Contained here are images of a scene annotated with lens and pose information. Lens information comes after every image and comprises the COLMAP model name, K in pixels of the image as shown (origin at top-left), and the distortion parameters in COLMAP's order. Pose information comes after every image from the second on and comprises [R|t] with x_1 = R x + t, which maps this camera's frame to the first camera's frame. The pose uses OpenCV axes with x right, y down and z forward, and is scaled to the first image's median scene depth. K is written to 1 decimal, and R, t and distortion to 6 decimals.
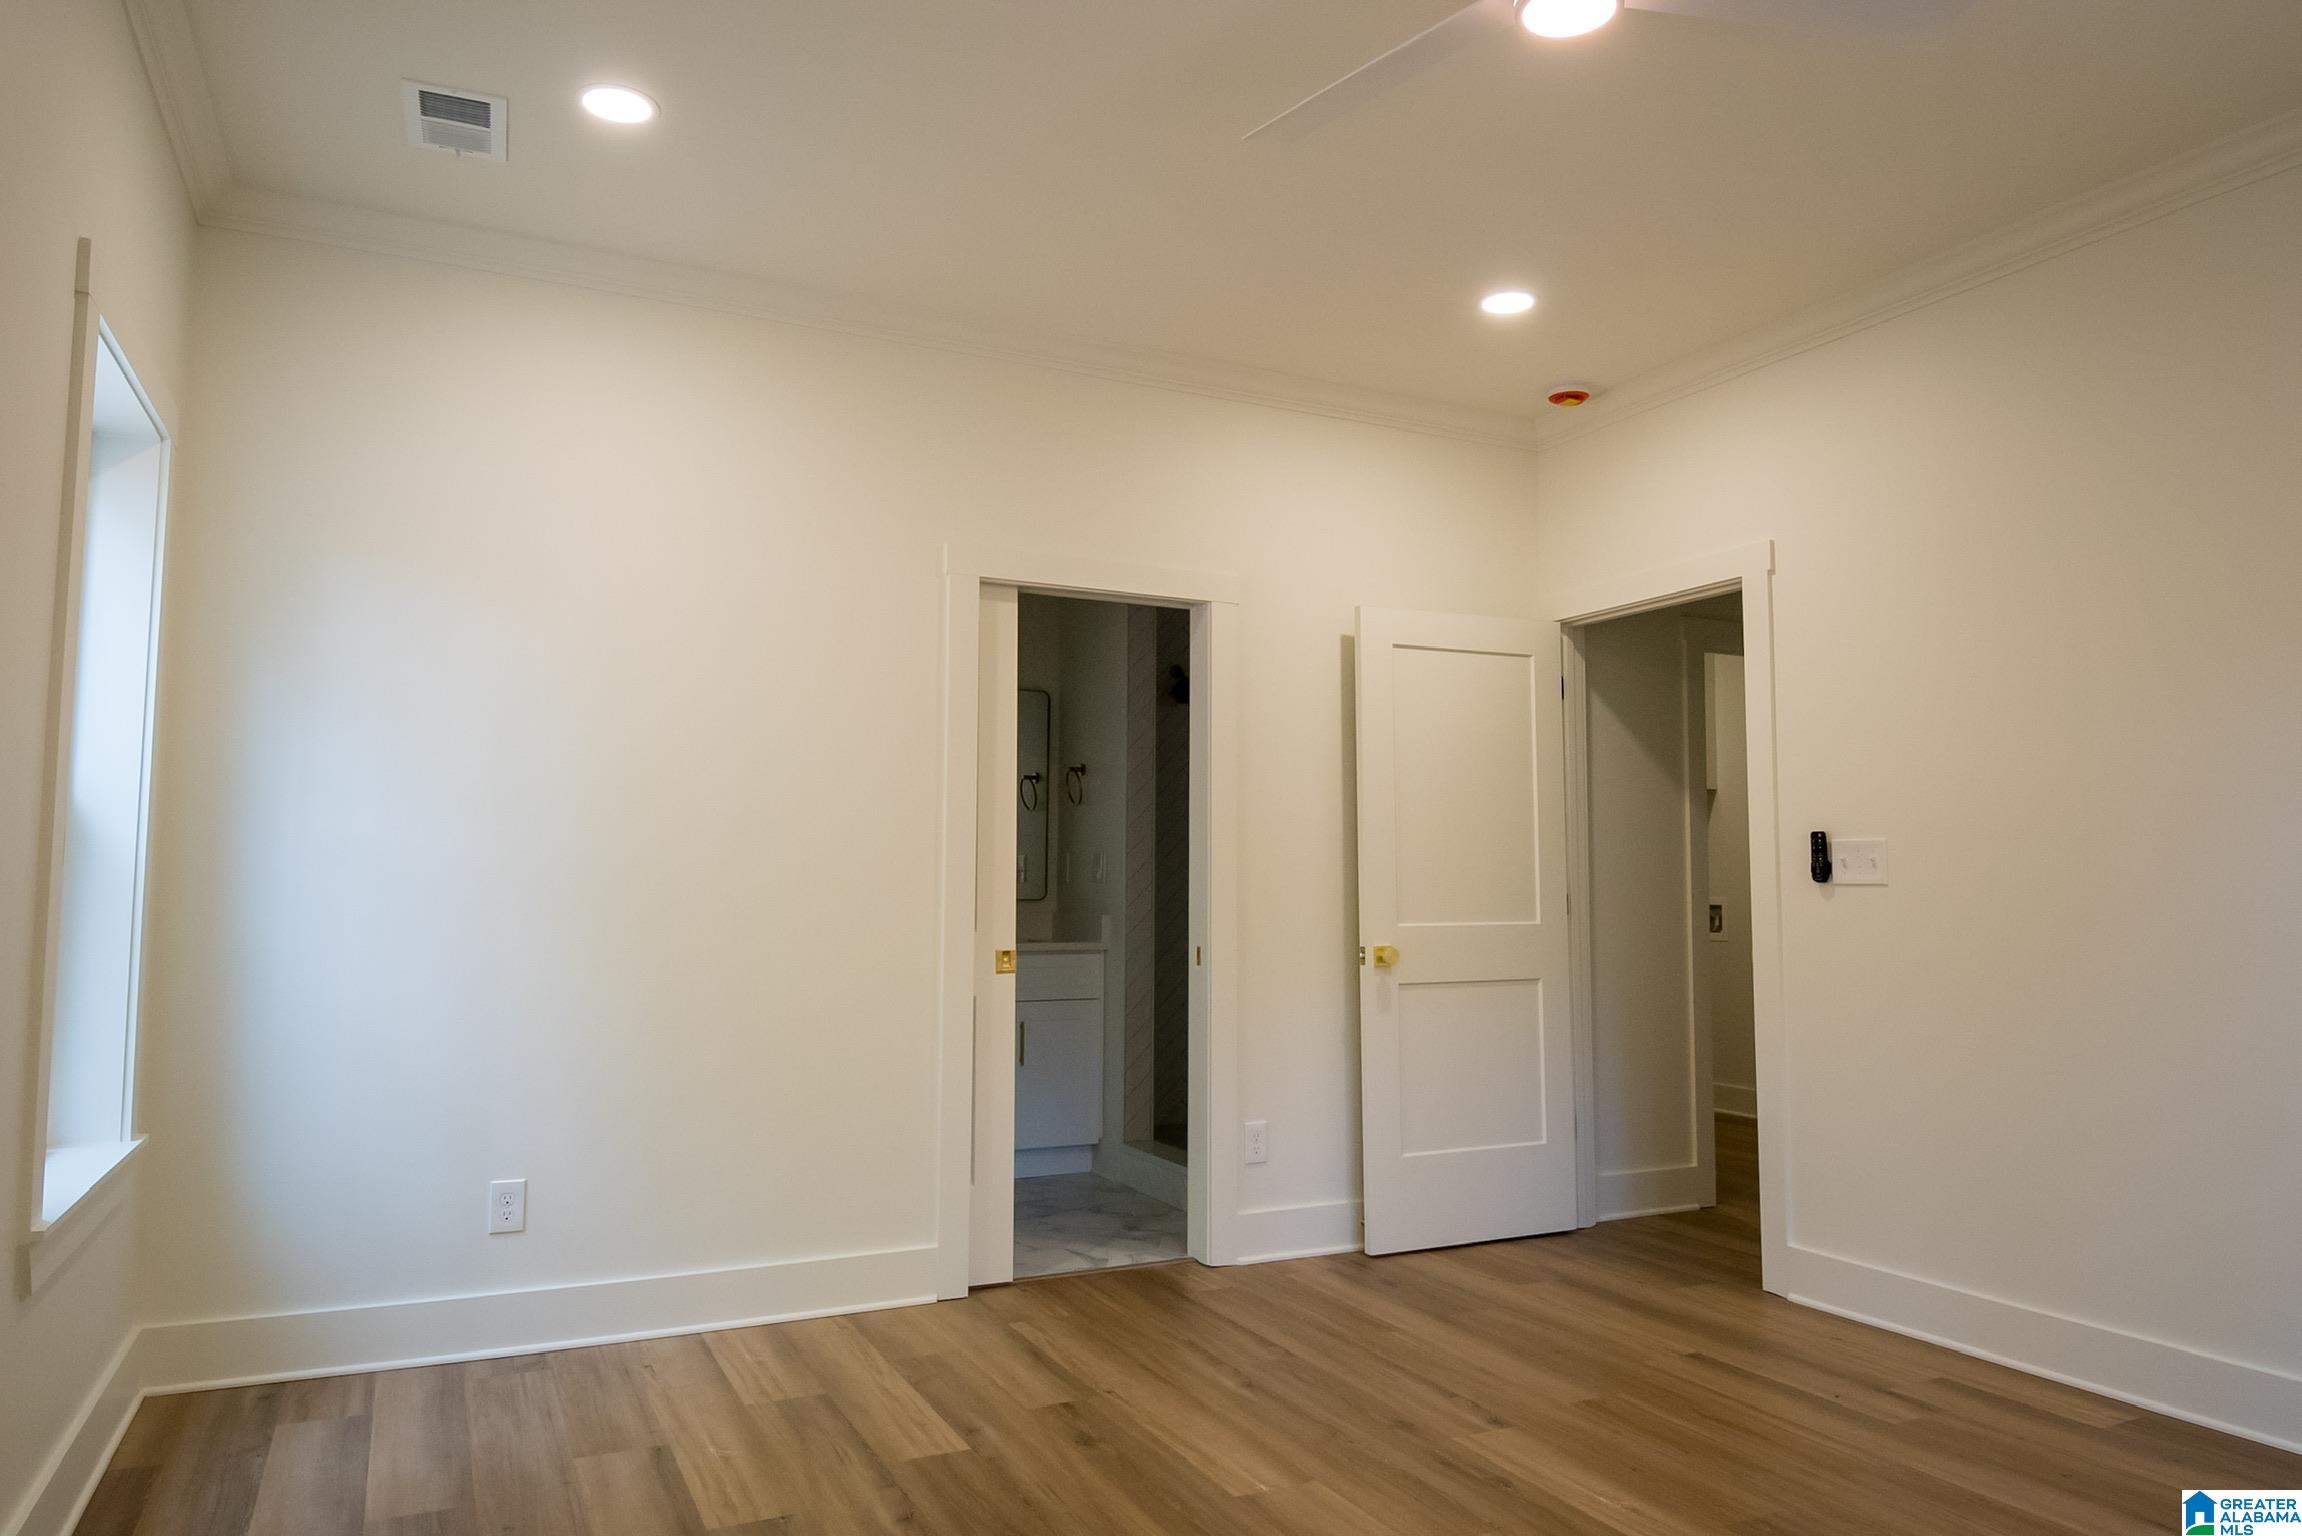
lens RADIAL K [[1472.0, 0, 1158.8], [0, 1472.0, 772.5], [0, 0, 1]] dist [0.037424, -0.054011]
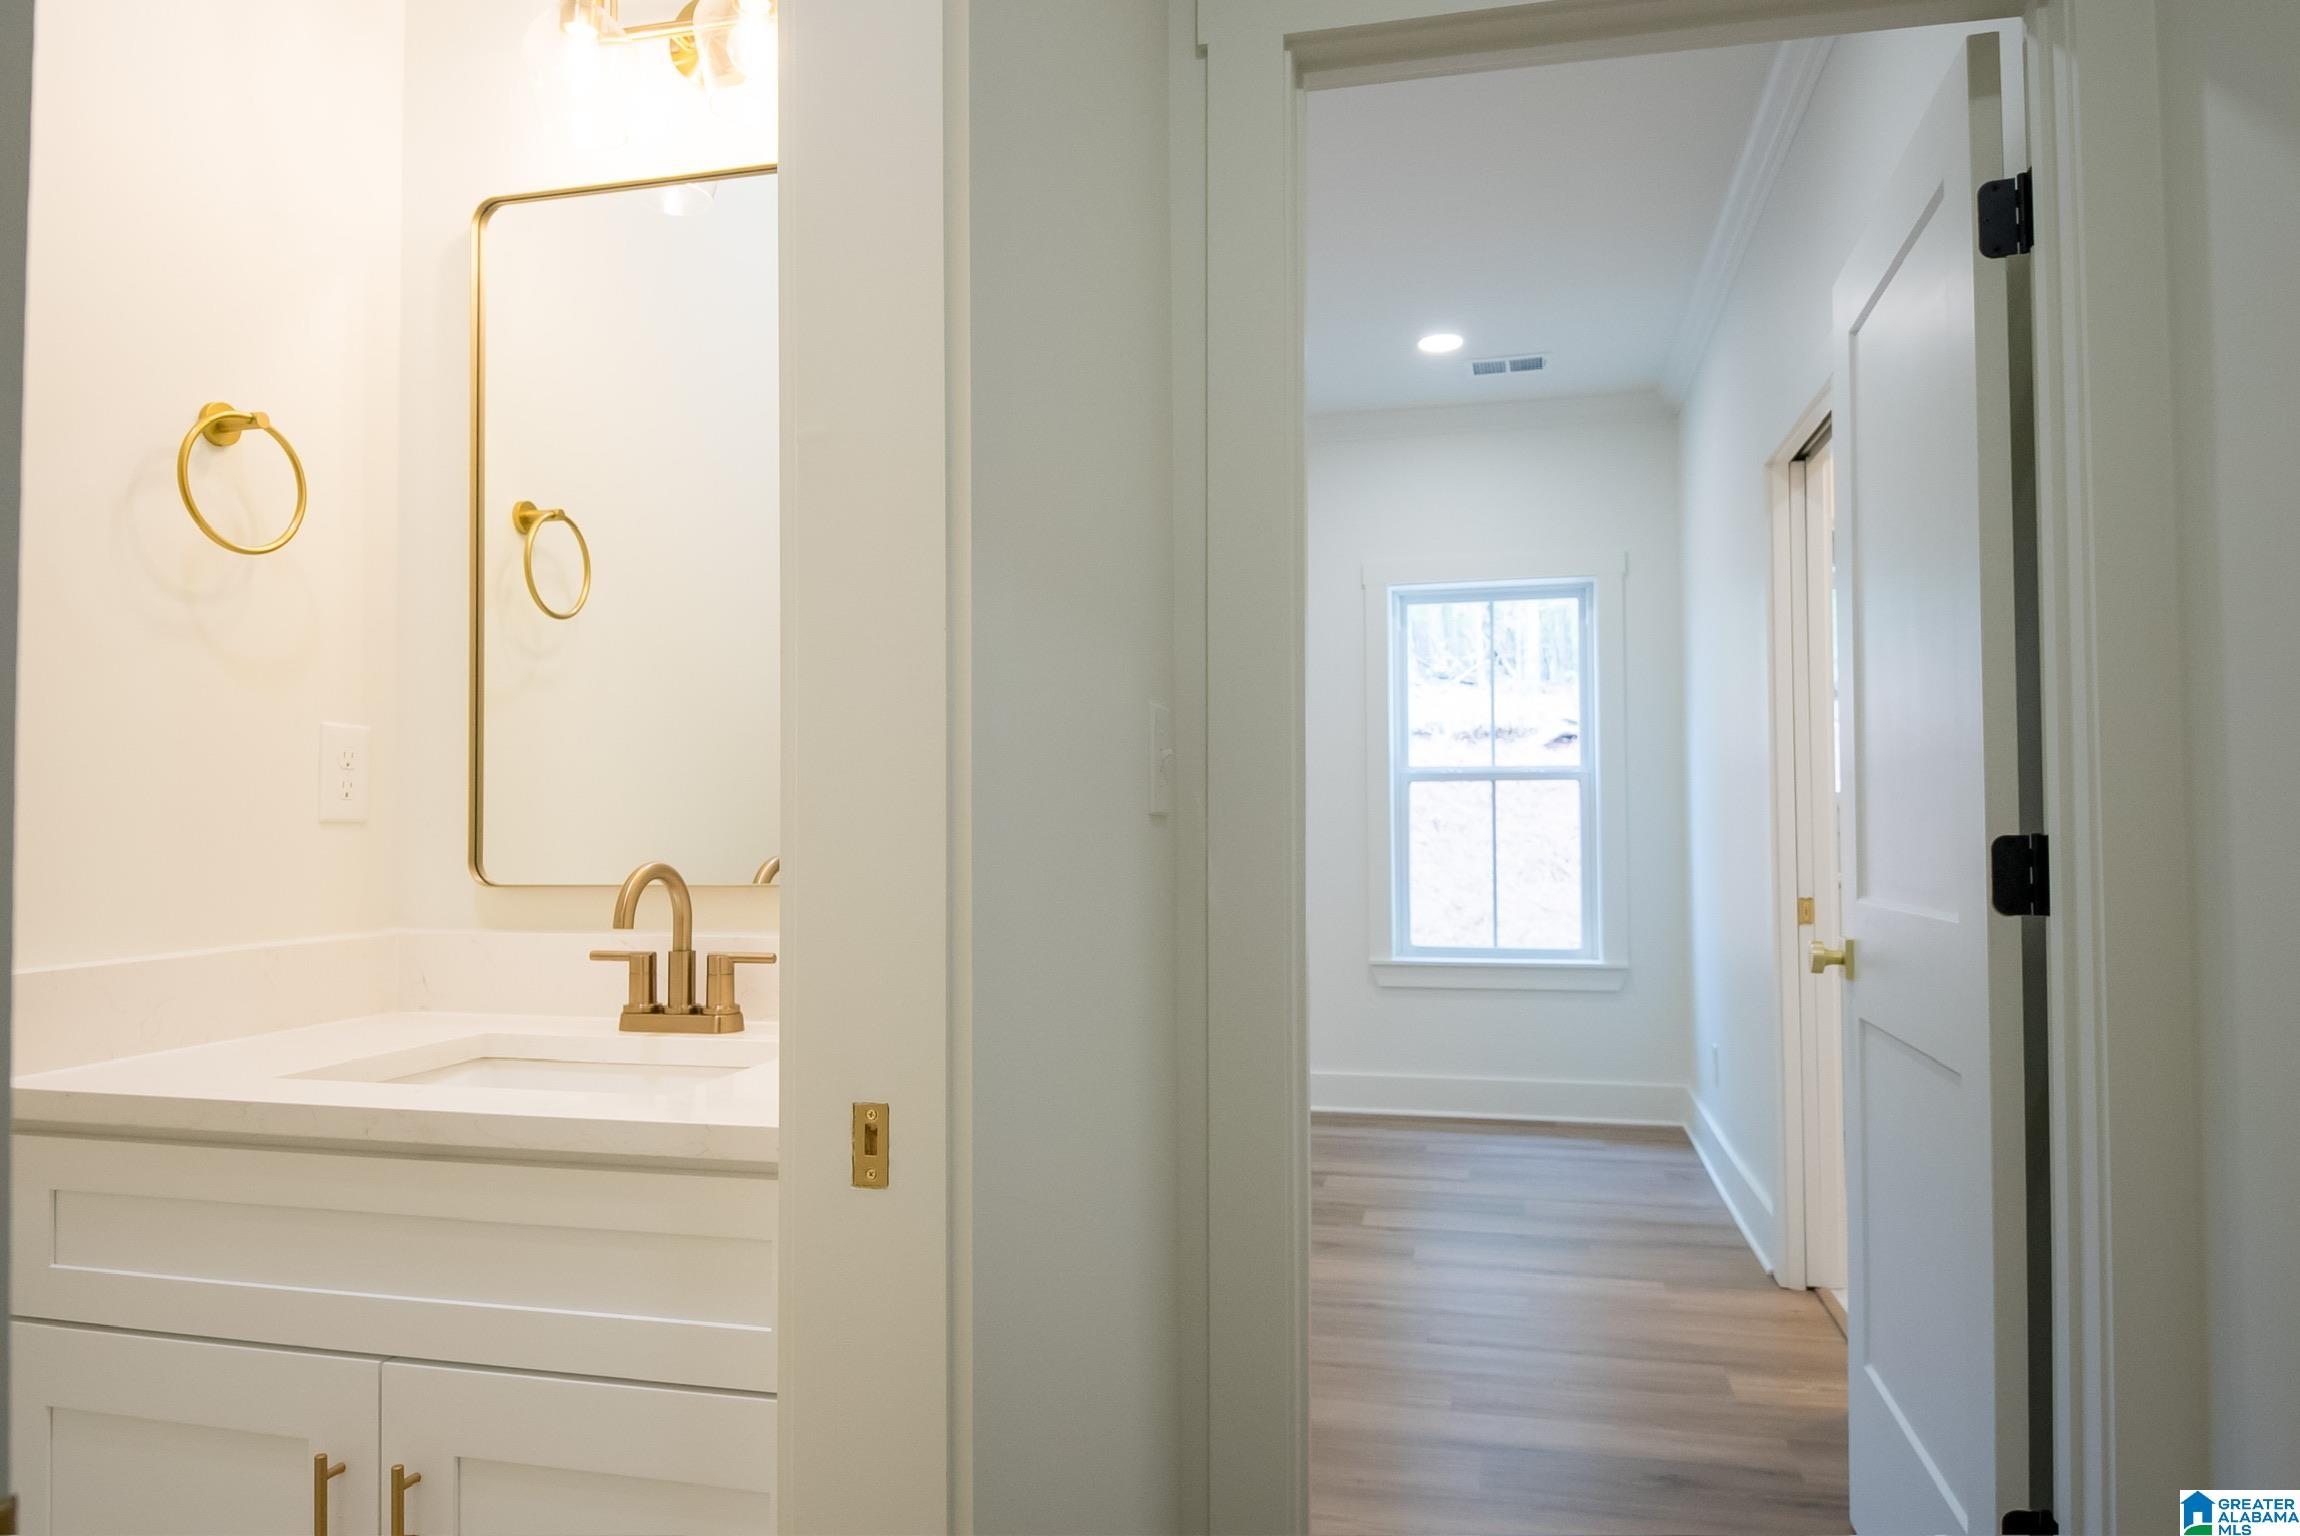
lens RADIAL K [[1470.8, 0, 1157.8], [0, 1470.8, 772.5], [0, 0, 1]] dist [0.037424, -0.054011]
pose [[-0.647343, -0.030095, -0.761604, 0.962886], [0.058552, 0.994304, -0.089058, 0.131619], [0.759946, -0.102244, -0.641894, 1.608770]]
